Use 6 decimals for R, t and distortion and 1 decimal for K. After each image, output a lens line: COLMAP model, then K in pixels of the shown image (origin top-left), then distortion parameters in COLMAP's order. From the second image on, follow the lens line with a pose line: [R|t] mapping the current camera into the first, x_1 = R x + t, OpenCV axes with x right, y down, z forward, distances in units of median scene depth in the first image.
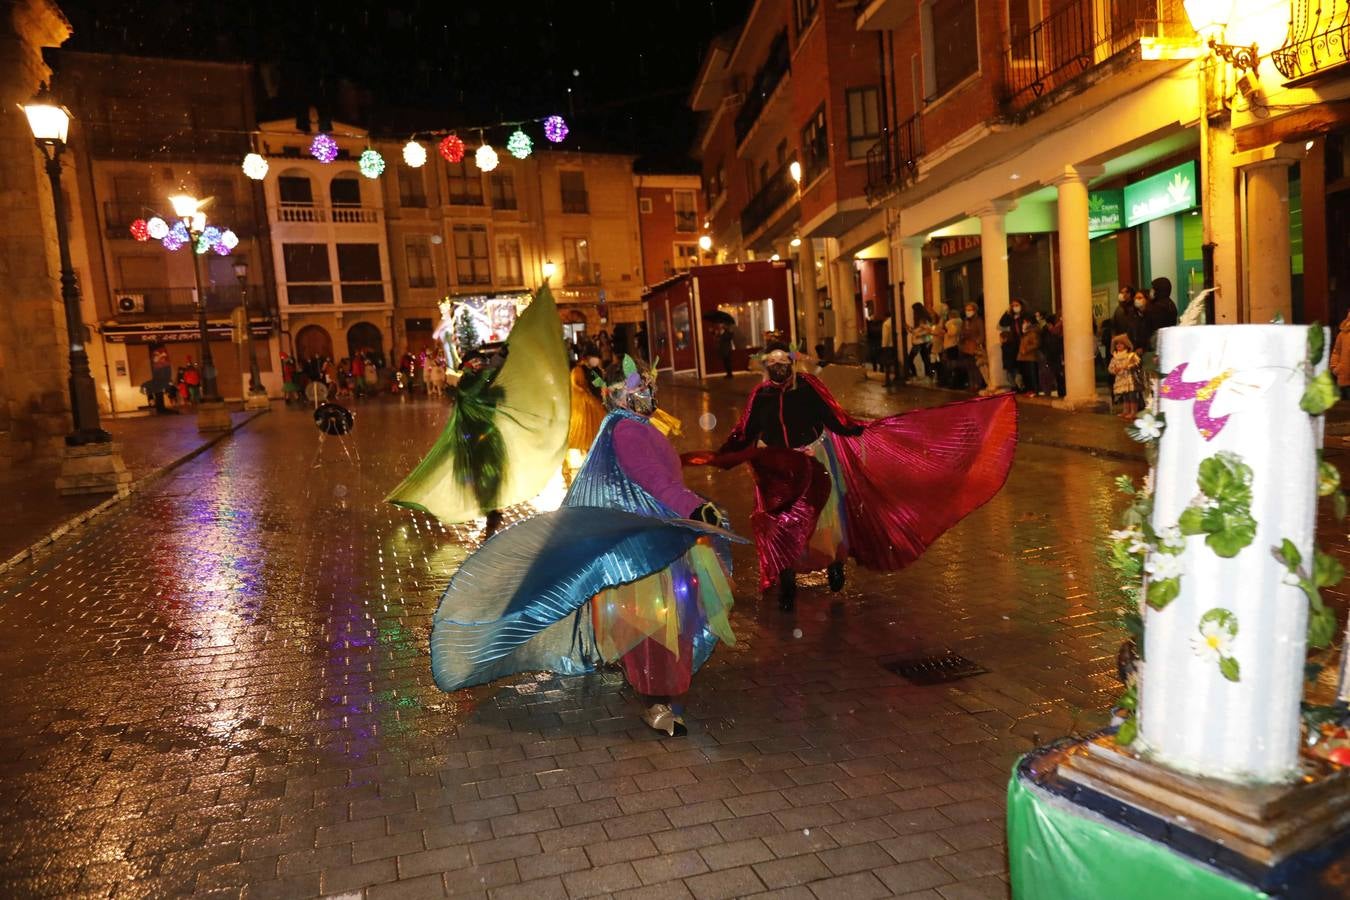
lens RADIAL K [[935.2, 0, 690.9], [0, 935.2, 458.9], [0, 0, 1]] dist [0.017107, 0.003096]
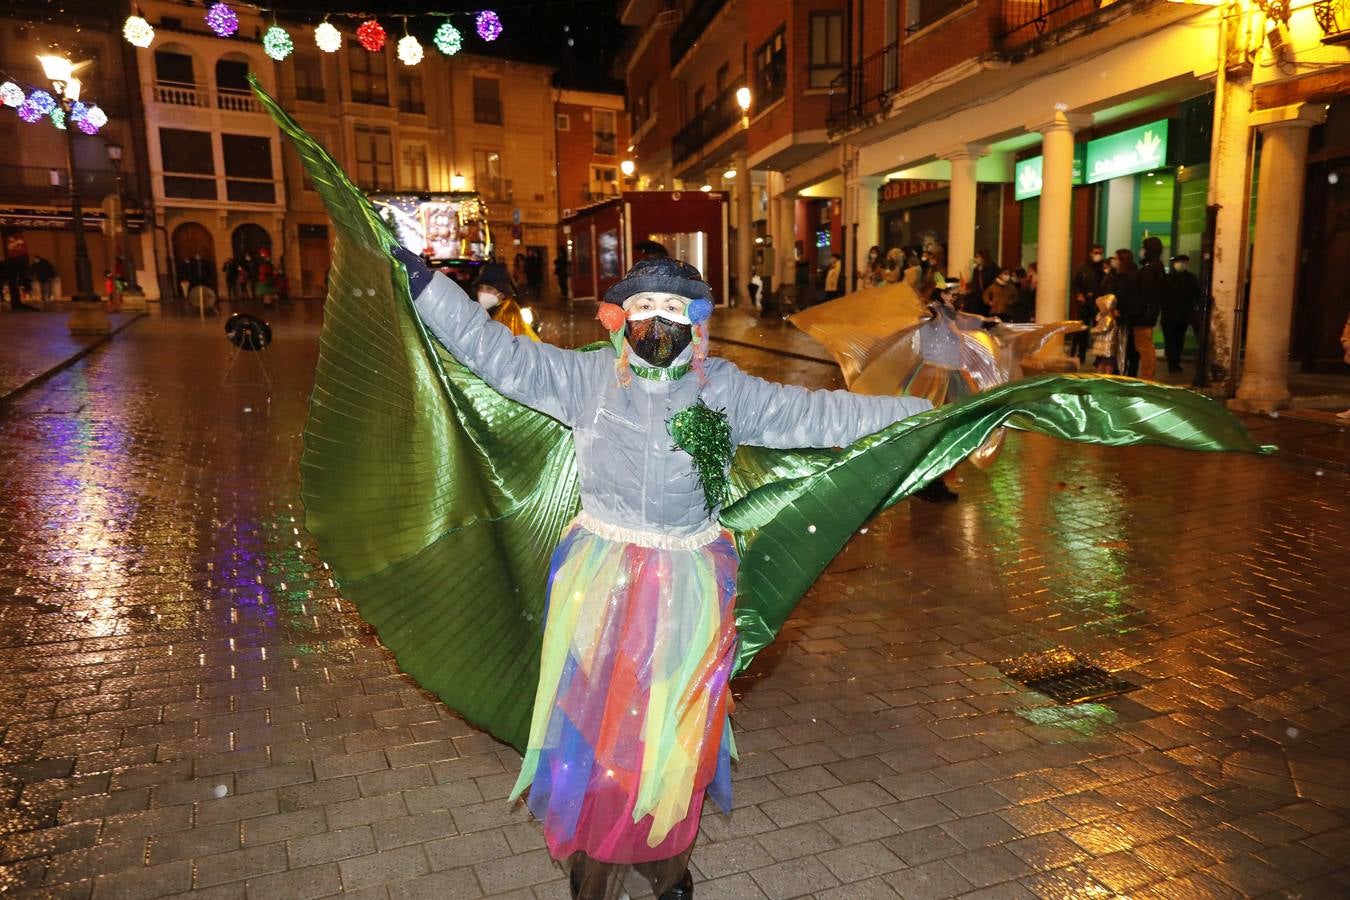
lens RADIAL K [[935.2, 0, 689.7], [0, 935.2, 453.0], [0, 0, 1]] dist [0.017107, 0.003096]
pose [[0.991776, 0.047120, 0.118996, -0.022059], [-0.054631, 0.996662, 0.060665, -0.001246], [-0.115740, -0.066667, 0.991040, 0.023356]]
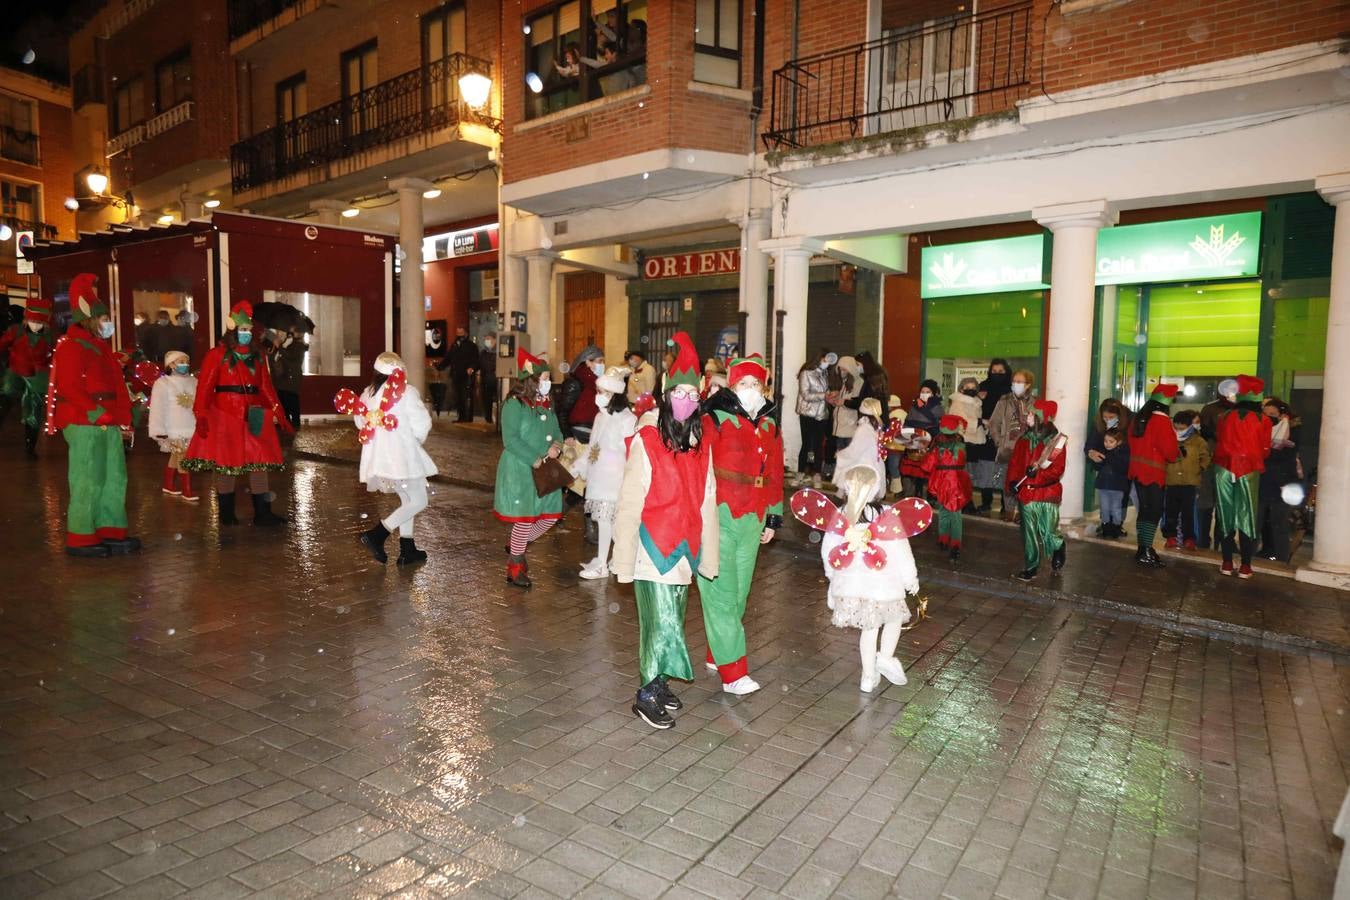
lens RADIAL K [[935.2, 0, 682.2], [0, 935.2, 469.6], [0, 0, 1]] dist [0.017107, 0.003096]
pose [[0.752984, 0.041406, 0.656735, -0.095520], [-0.026121, 0.999113, -0.033044, -0.031235], [-0.657521, 0.007727, 0.753397, 0.276812]]
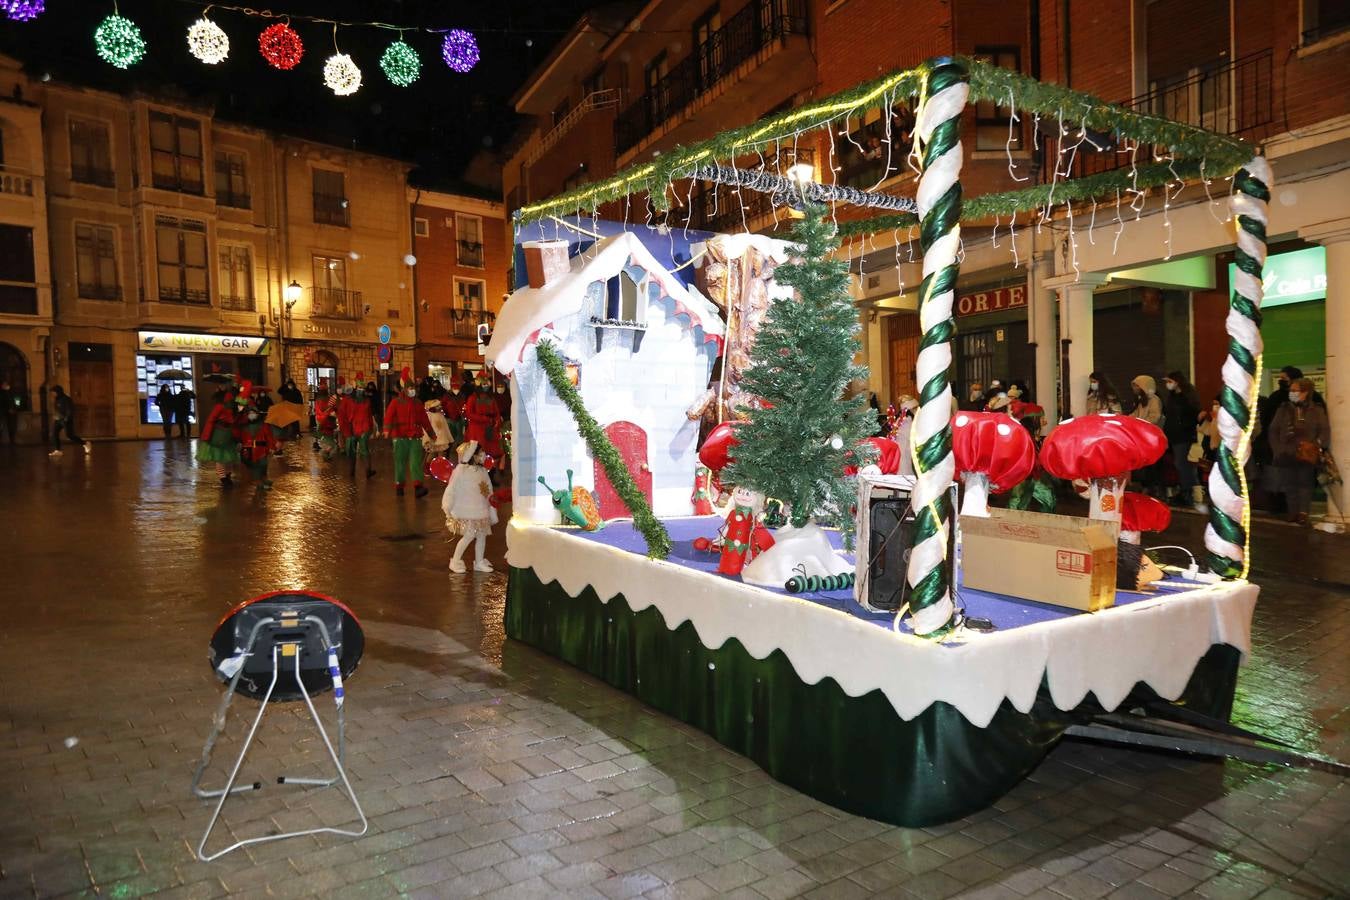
lens RADIAL K [[935.2, 0, 688.9], [0, 935.2, 461.8], [0, 0, 1]] dist [0.017107, 0.003096]
pose [[0.941029, 0.039033, 0.336068, -0.113373], [-0.017001, 0.997523, -0.068254, -0.024537], [-0.337900, 0.058515, 0.939361, 0.219440]]
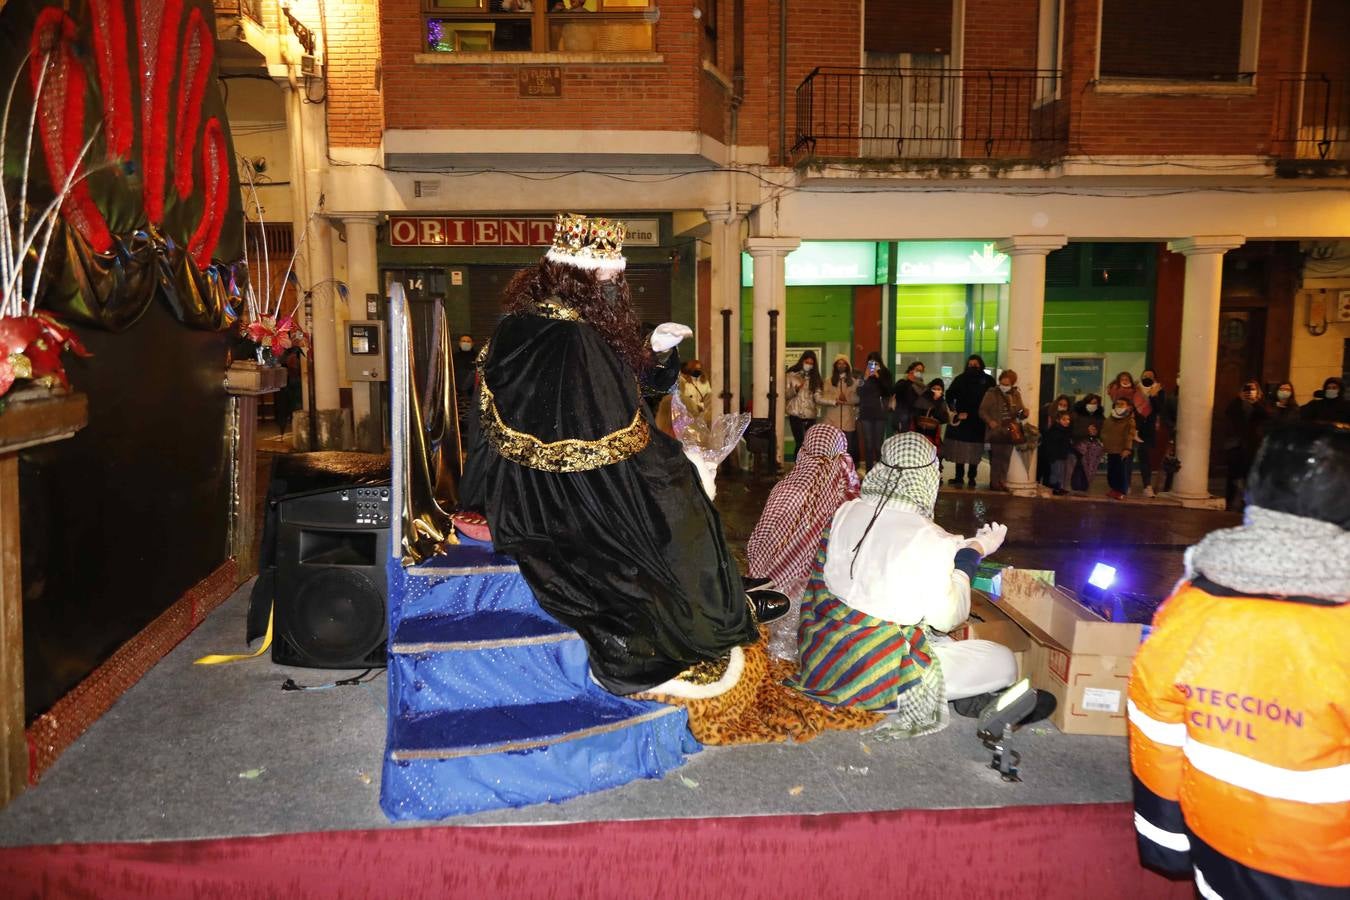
lens RADIAL K [[935.2, 0, 684.2], [0, 935.2, 459.5], [0, 0, 1]] dist [0.017107, 0.003096]
pose [[0.088051, -0.054288, 0.994636, -0.173752], [0.074789, 0.996056, 0.047745, -0.058989], [-0.993304, 0.070184, 0.091764, 0.468006]]
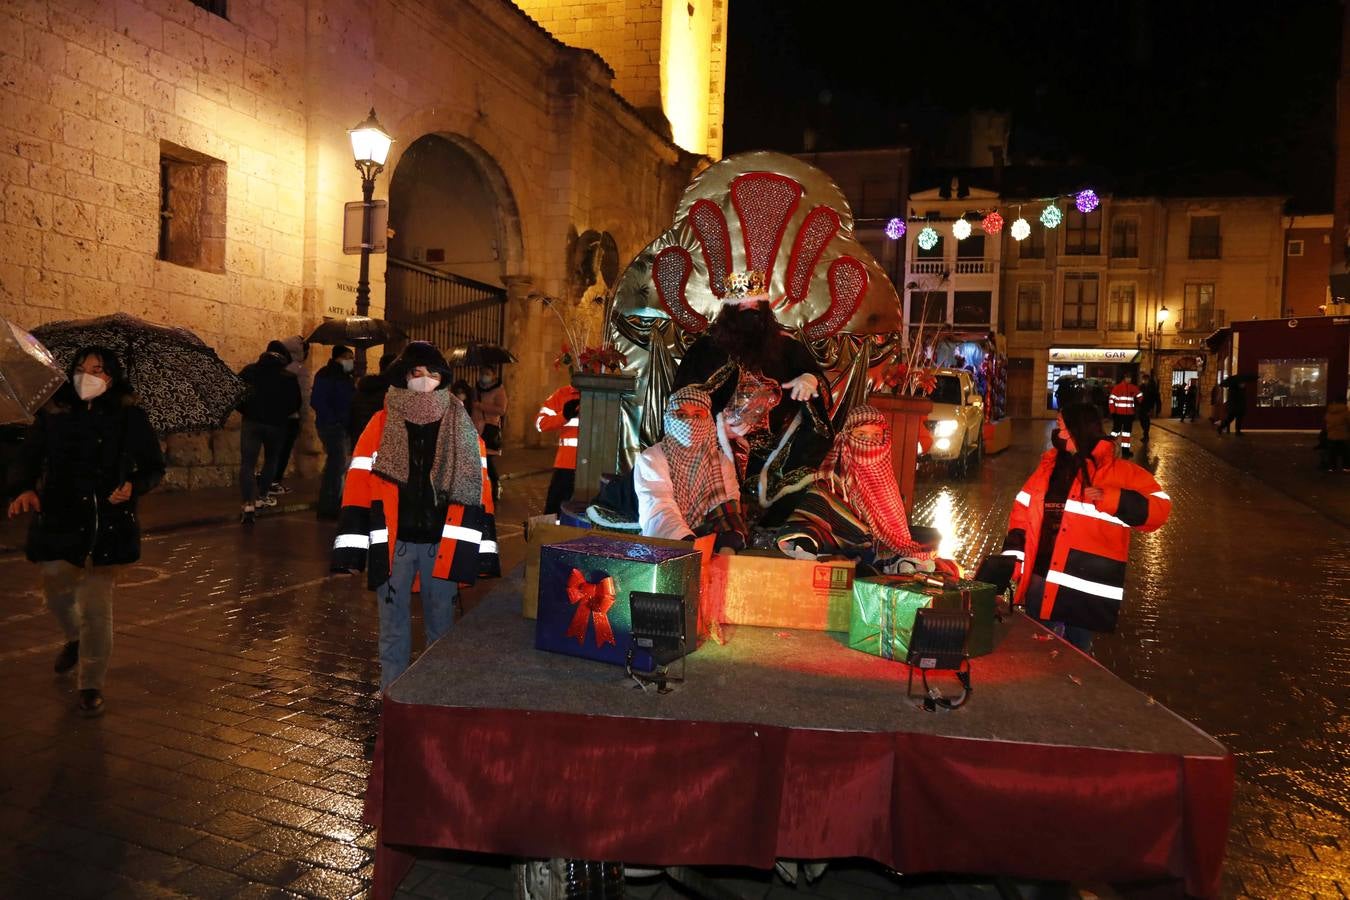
lens RADIAL K [[935.2, 0, 685.2], [0, 935.2, 451.8], [0, 0, 1]] dist [0.017107, 0.003096]
pose [[0.751385, 0.116416, -0.649513, 0.151315], [-0.143852, 0.989539, 0.010946, 0.004666], [0.643993, 0.085209, 0.760271, -0.089683]]
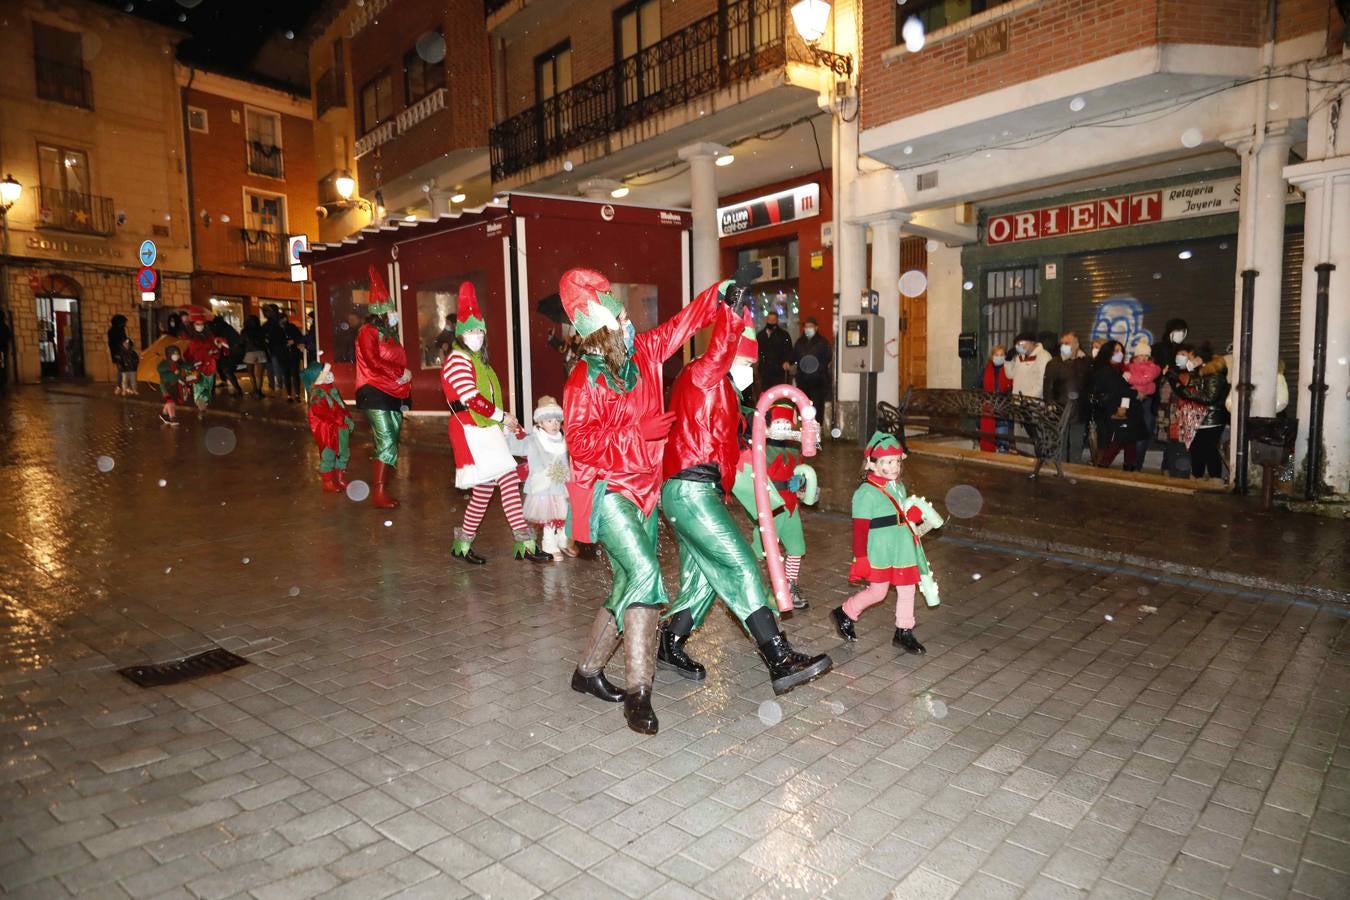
lens RADIAL K [[935.2, 0, 683.4], [0, 935.2, 462.0], [0, 0, 1]] dist [0.017107, 0.003096]
pose [[0.857398, 0.019362, 0.514290, -0.106339], [-0.009661, 0.999722, -0.021531, -0.041626], [-0.514563, 0.013492, 0.857346, 0.366672]]
